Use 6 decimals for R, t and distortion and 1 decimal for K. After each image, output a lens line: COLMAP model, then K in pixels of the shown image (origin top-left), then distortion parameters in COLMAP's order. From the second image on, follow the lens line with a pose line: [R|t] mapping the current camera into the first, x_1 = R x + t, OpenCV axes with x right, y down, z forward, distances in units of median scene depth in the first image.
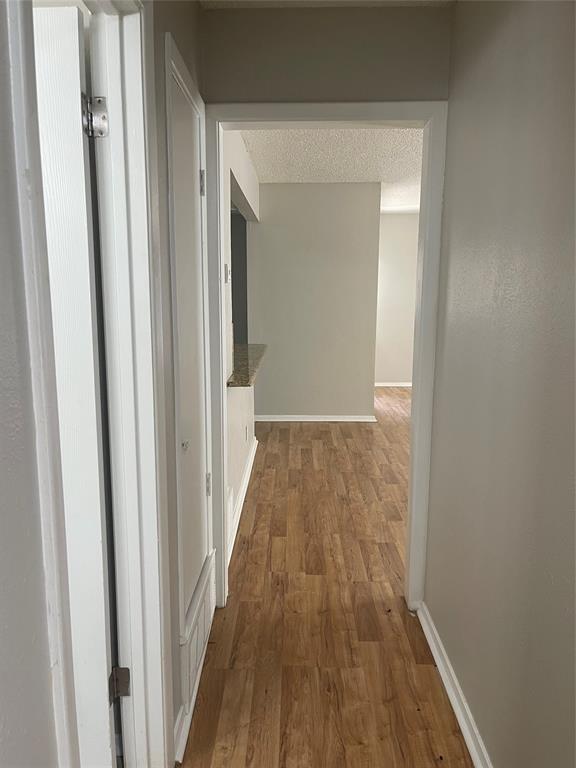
lens RADIAL K [[576.3, 0, 293.7], [0, 576.3, 384.5], [0, 0, 1]] dist [0.064807, -0.084824]
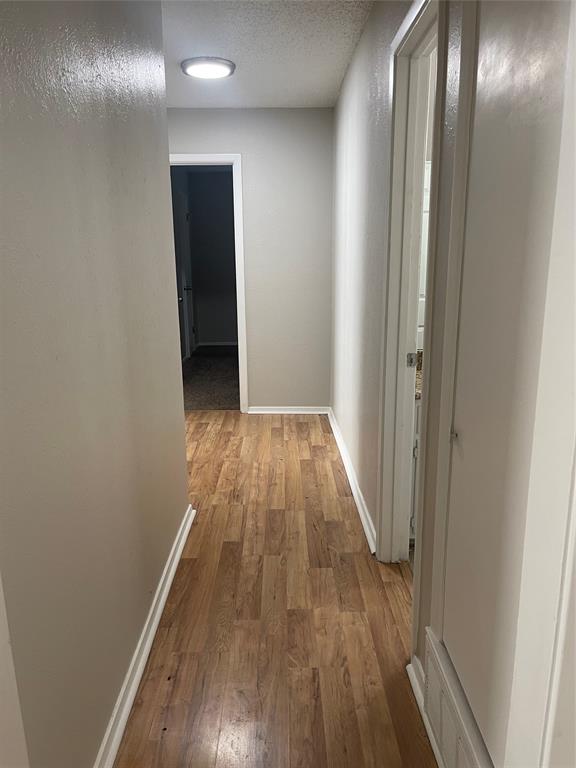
lens RADIAL K [[576.3, 0, 294.7], [0, 576.3, 384.0], [0, 0, 1]] dist [0.064807, -0.084824]
pose [[-0.998622, 0.049204, -0.018226, 0.011860], [0.038048, 0.918227, 0.394223, -0.265362], [0.036133, 0.392986, -0.918834, 1.689903]]
